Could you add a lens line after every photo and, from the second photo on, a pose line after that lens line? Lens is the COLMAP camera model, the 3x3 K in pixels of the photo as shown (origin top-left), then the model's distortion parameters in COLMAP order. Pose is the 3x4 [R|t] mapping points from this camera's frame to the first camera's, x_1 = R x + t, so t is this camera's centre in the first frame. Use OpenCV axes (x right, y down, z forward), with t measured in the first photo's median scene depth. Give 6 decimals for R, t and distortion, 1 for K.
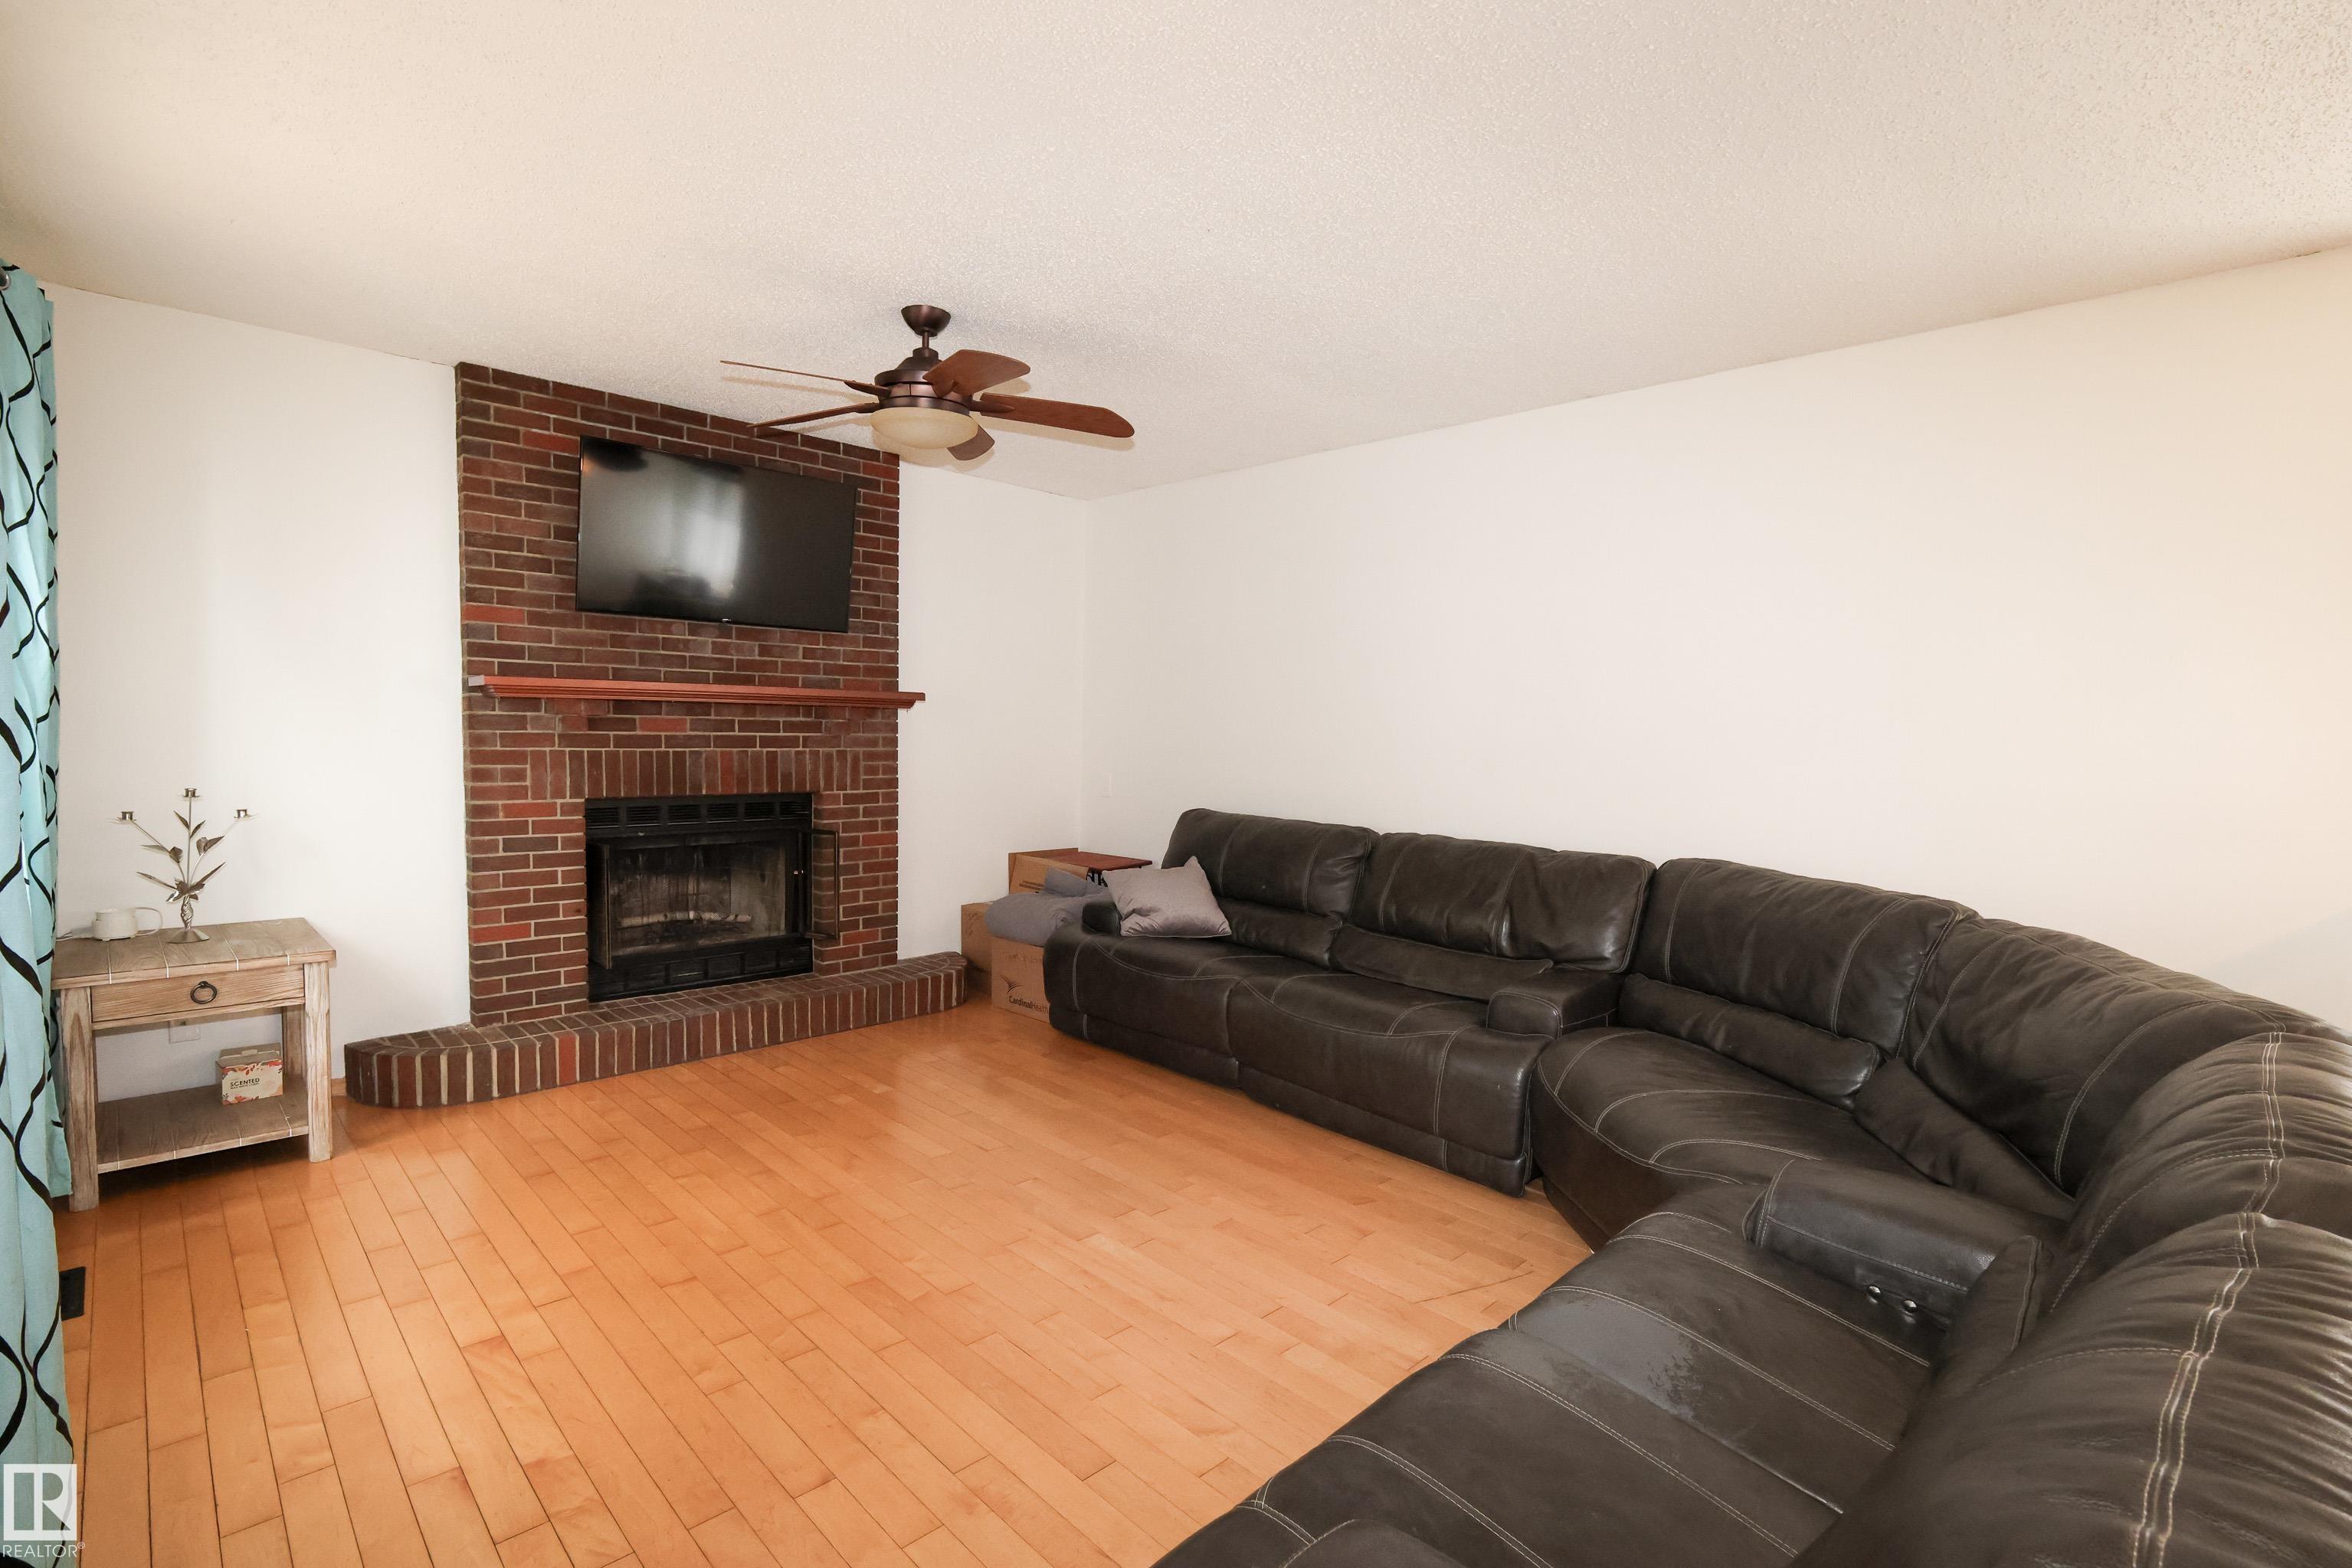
lens RADIAL K [[1086.2, 0, 1159.7], [0, 1086.2, 800.9], [0, 0, 1]] dist [-0.006085, 0.000597]
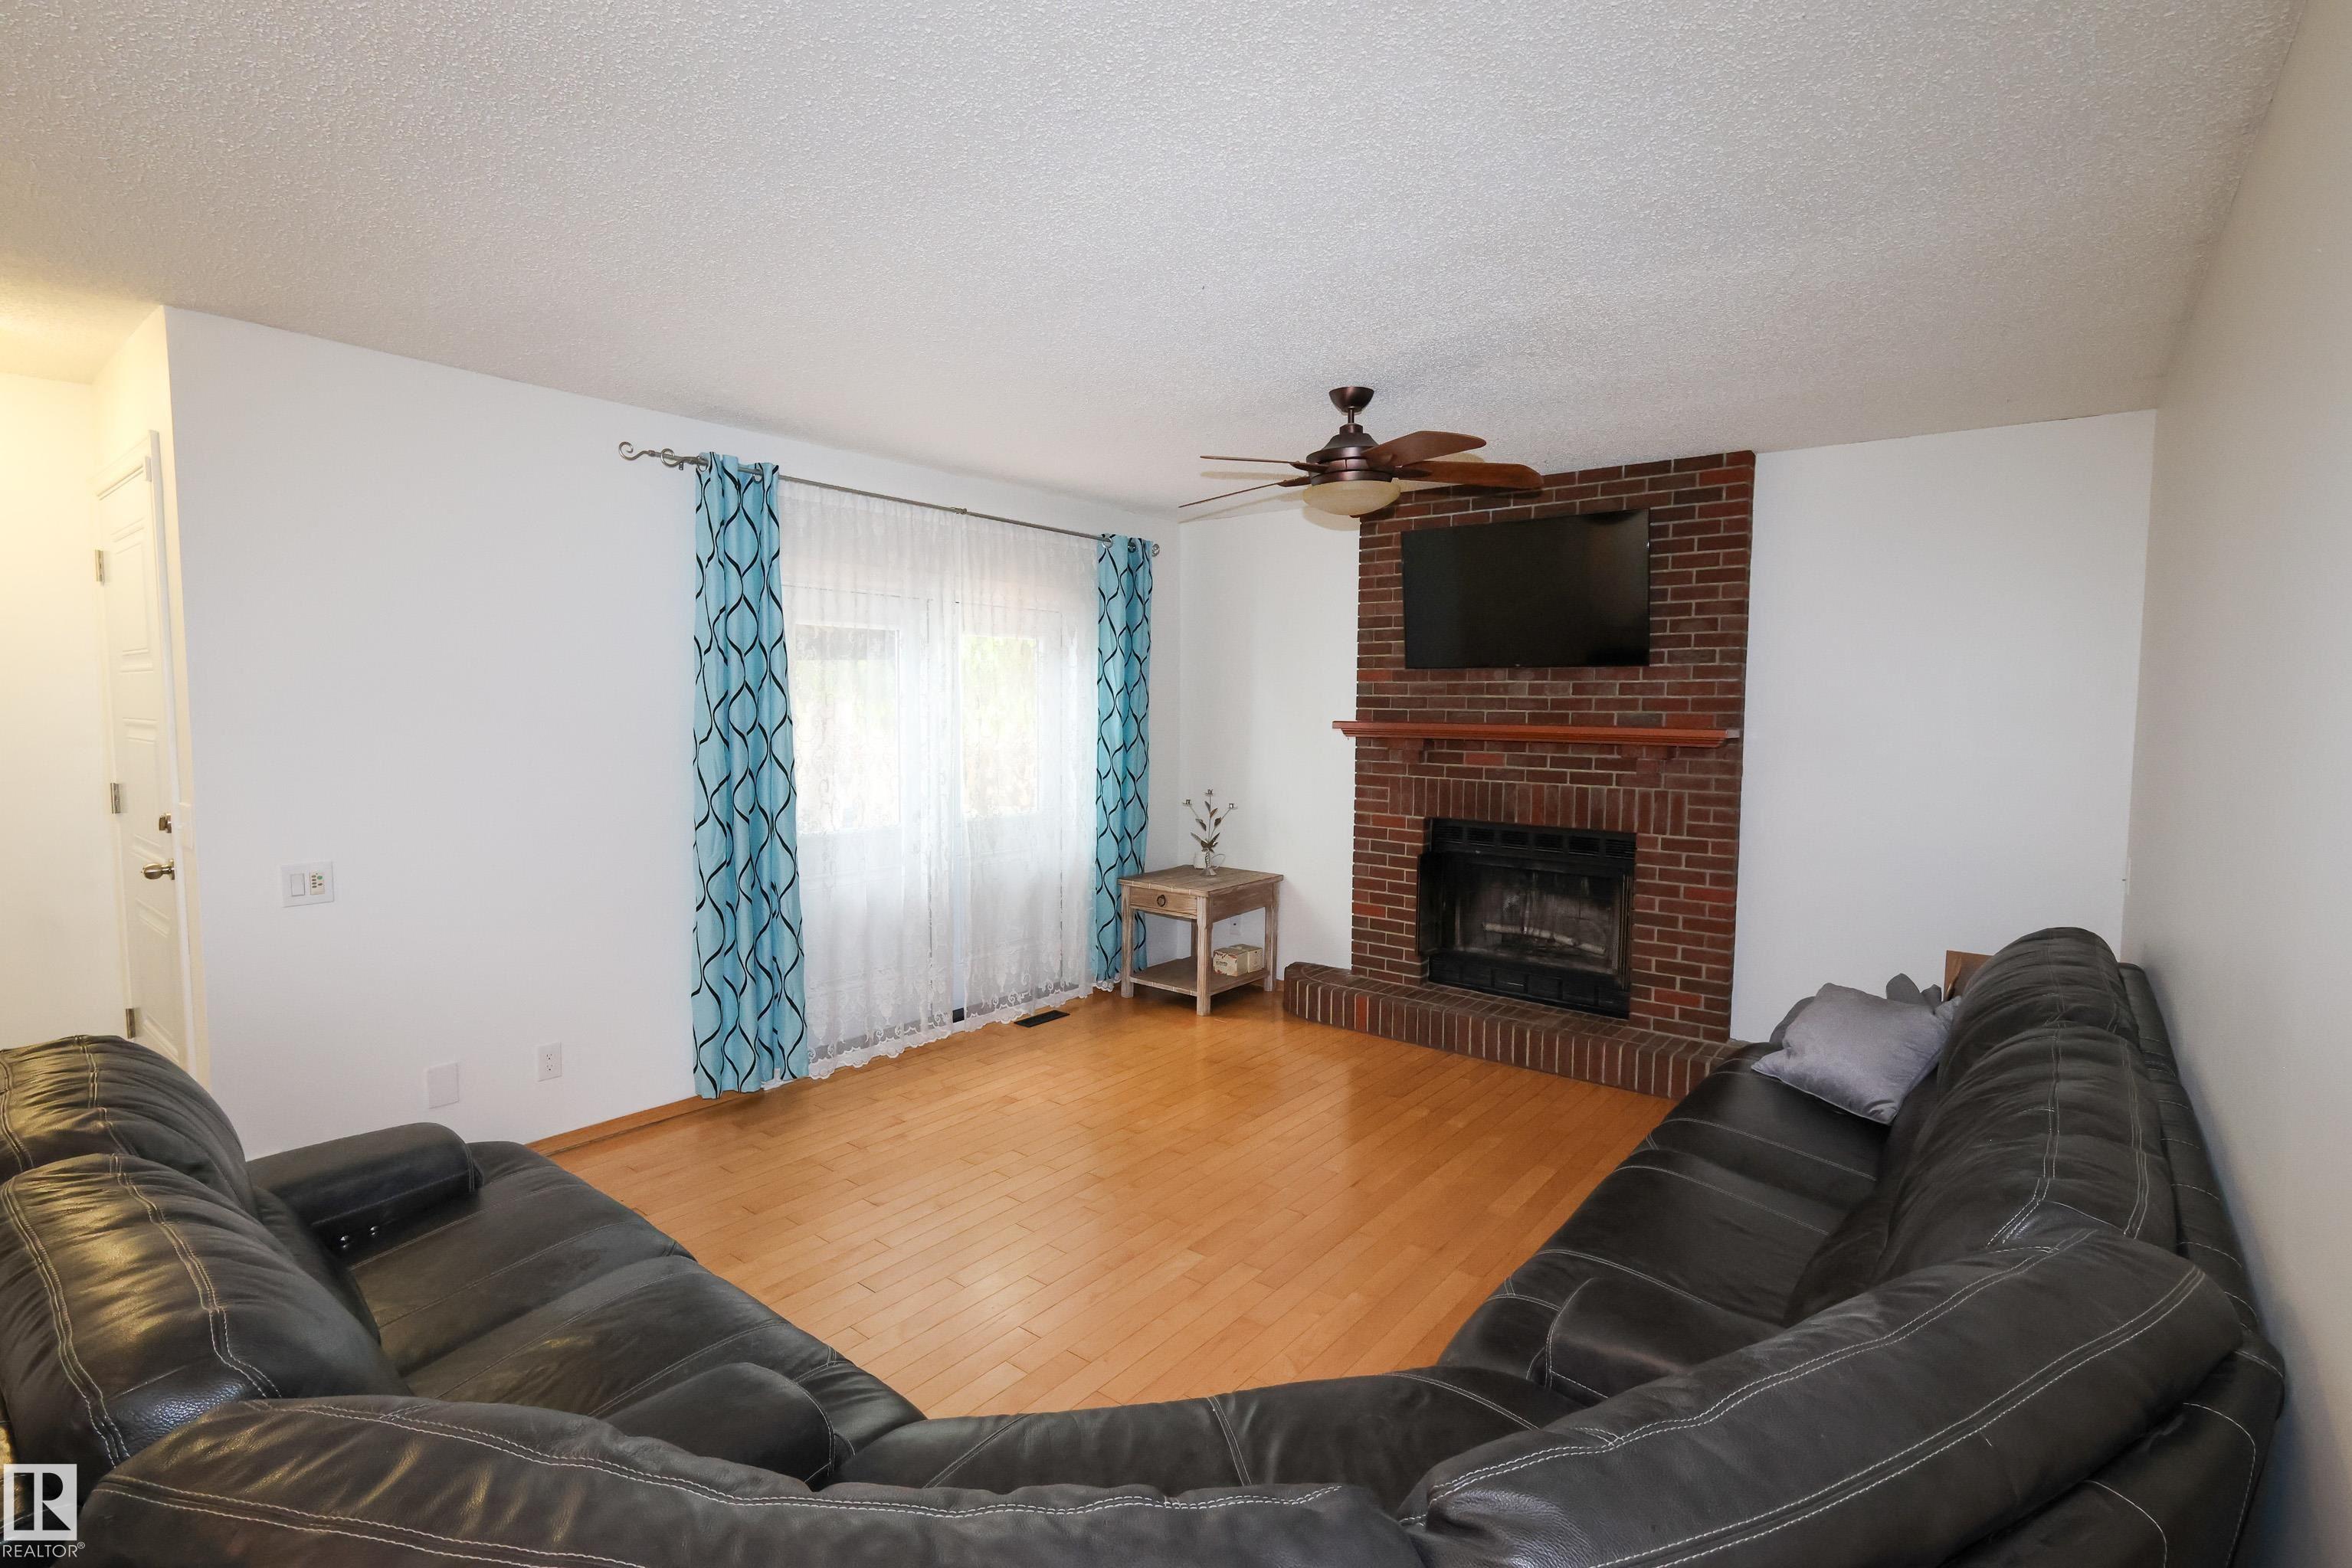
lens RADIAL K [[1086.2, 0, 1182.0], [0, 1086.2, 781.4], [0, 0, 1]] dist [-0.006085, 0.000597]
pose [[0.143148, 0.048824, -0.988496, 0.654152], [-0.077225, 0.996288, 0.038026, -0.067846], [0.986684, 0.070894, 0.146388, 0.533458]]
